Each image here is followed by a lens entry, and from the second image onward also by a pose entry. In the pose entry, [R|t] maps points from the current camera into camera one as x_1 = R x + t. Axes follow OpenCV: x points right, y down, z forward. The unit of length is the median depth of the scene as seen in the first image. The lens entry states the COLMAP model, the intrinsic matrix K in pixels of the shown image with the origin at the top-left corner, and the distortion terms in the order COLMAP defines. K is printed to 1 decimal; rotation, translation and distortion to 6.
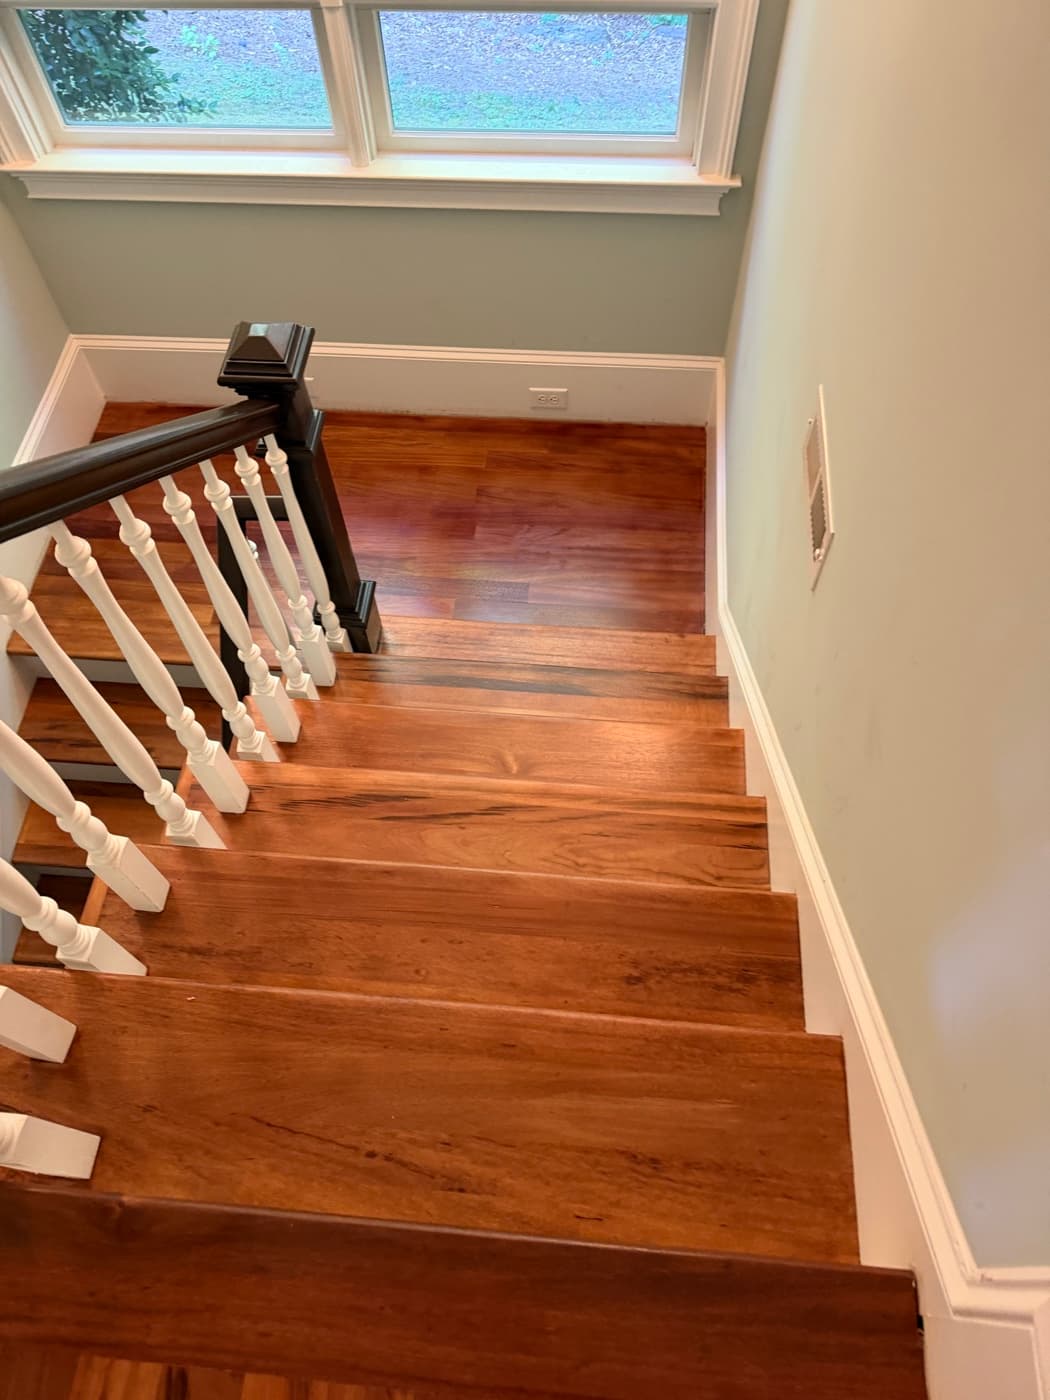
lens RADIAL K [[1025.6, 0, 514.2], [0, 1025.6, 759.0], [0, 0, 1]] dist [0.089341, -0.133522]
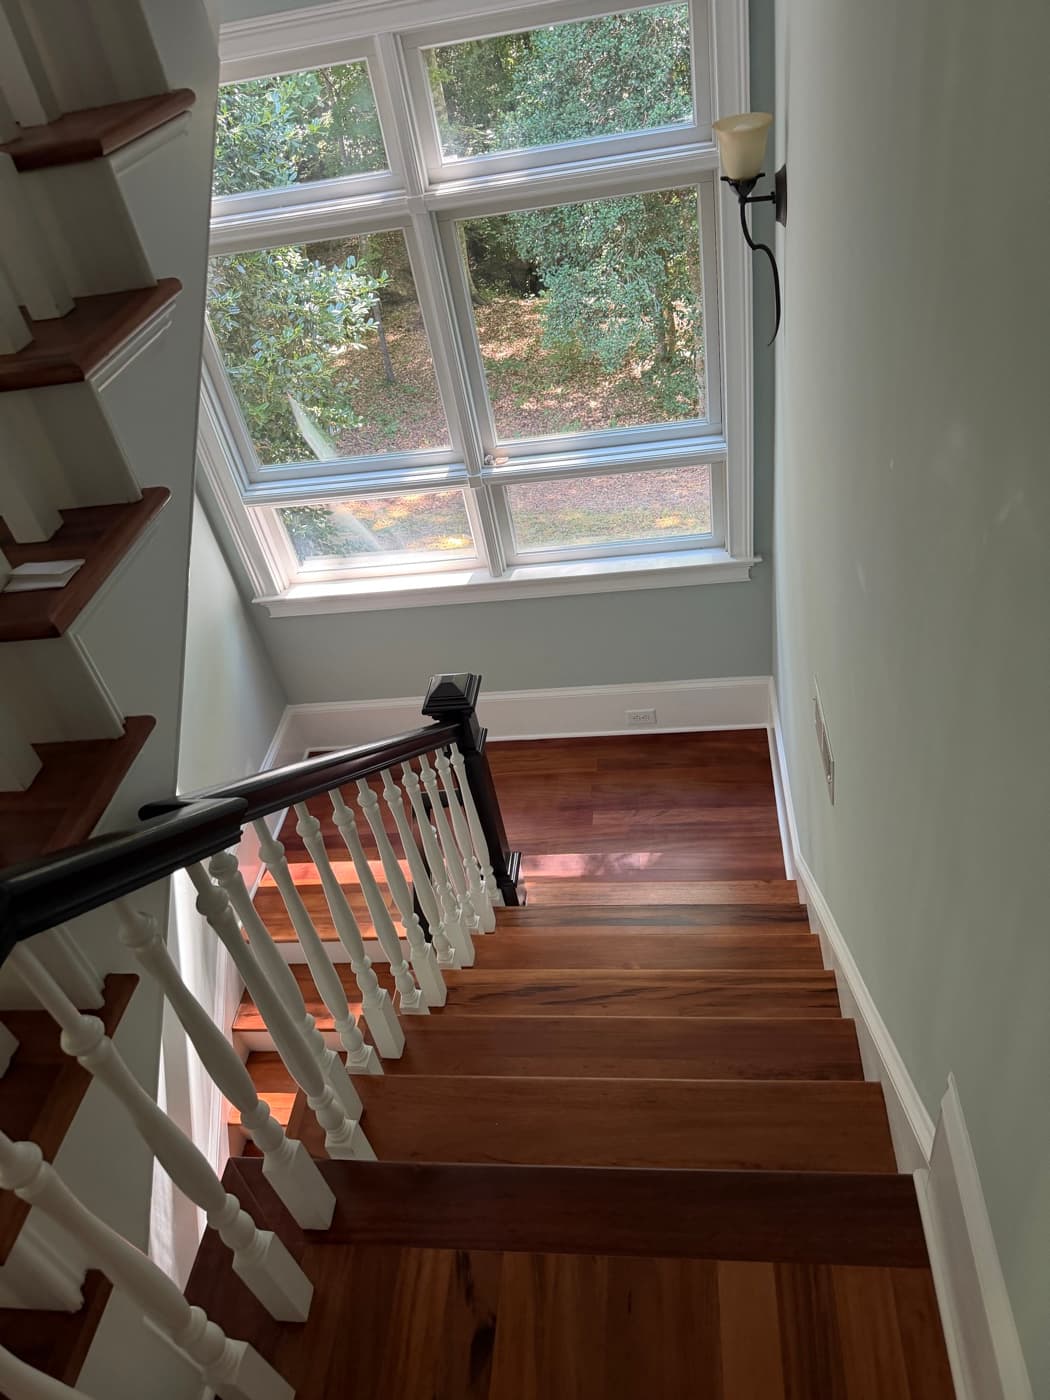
lens RADIAL K [[991.4, 0, 527.9], [0, 991.4, 702.8], [0, 0, 1]] dist [0.008975, -0.006309]
pose [[0.991781, -0.097514, -0.082832, -0.003176], [0.060200, 0.926916, -0.370409, 0.120782], [0.112898, 0.362379, 0.925168, -0.239123]]
